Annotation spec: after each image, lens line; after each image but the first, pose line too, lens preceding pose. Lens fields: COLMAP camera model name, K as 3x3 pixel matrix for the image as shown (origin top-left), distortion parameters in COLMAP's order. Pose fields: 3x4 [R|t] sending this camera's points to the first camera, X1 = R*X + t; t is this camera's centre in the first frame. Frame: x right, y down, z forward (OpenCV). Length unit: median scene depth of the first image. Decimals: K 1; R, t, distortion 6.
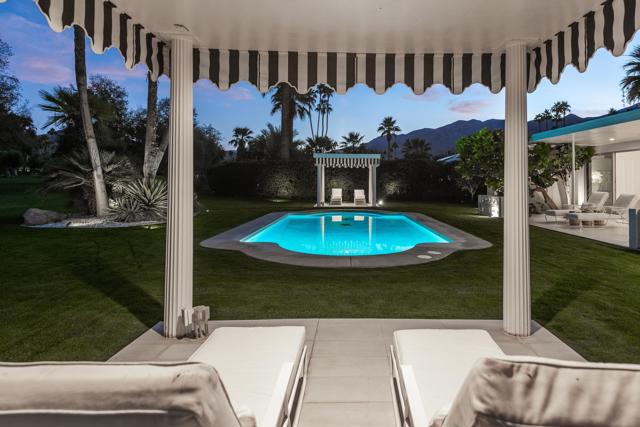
lens RADIAL K [[369.6, 0, 356.1], [0, 369.6, 175.5], [0, 0, 1]] dist [0.001178, -0.000419]
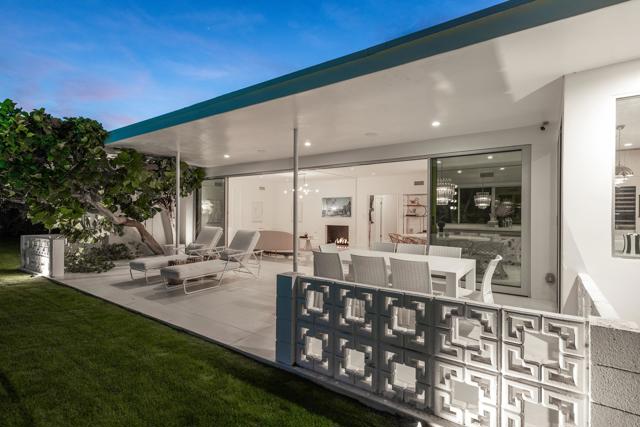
lens RADIAL K [[316.3, 0, 320.0], [0, 316.3, 213.5], [0, 0, 1]] dist [0.001307, 0.000103]
pose [[0.599622, -0.000195, 0.800283, 0.248156], [-0.017884, 0.999747, 0.013643, 0.005418], [-0.800084, -0.022493, 0.599467, 0.392424]]
